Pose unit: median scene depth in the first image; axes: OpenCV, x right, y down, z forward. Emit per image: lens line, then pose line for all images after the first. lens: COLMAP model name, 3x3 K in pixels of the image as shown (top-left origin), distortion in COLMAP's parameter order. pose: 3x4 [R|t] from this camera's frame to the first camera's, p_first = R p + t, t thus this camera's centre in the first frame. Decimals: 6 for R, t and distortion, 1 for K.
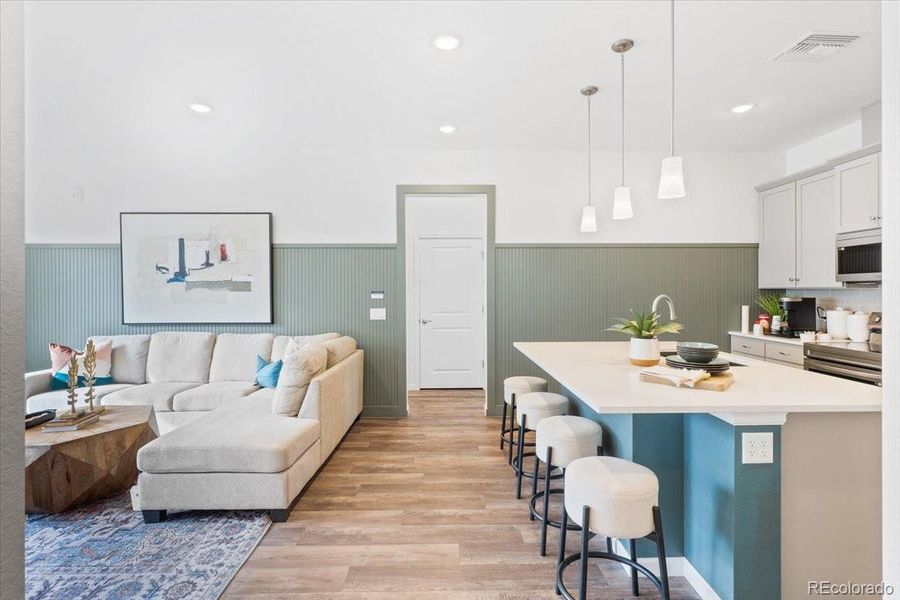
lens RADIAL K [[433.3, 0, 450.9], [0, 433.3, 298.7], [0, 0, 1]] dist [0.007530, 0.000610]
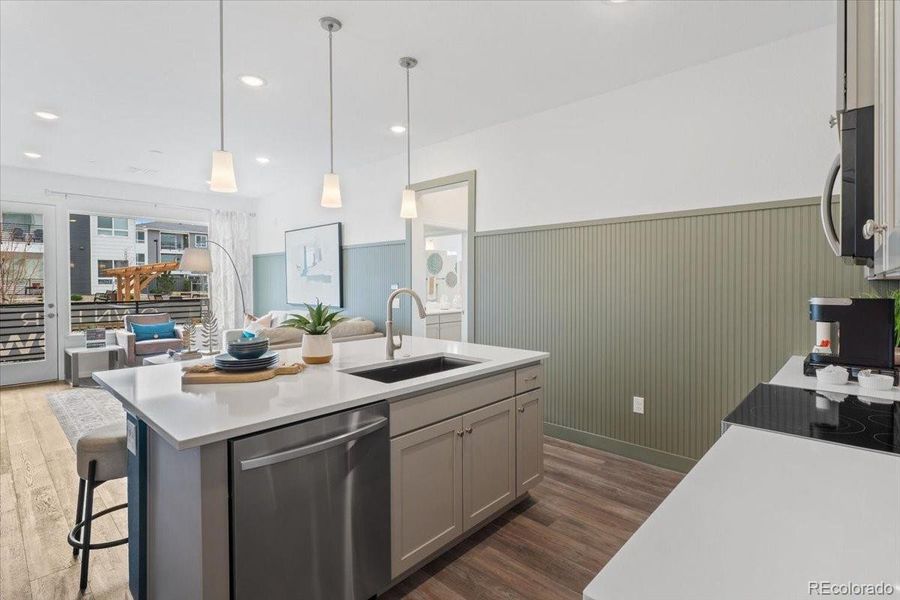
lens RADIAL K [[433.3, 0, 446.2], [0, 433.3, 293.6], [0, 0, 1]] dist [0.007530, 0.000610]
pose [[0.735740, 0.018584, -0.677009, 0.700597], [-0.004834, 0.999742, 0.022189, -0.014936], [0.677246, -0.013053, 0.735641, 0.257022]]
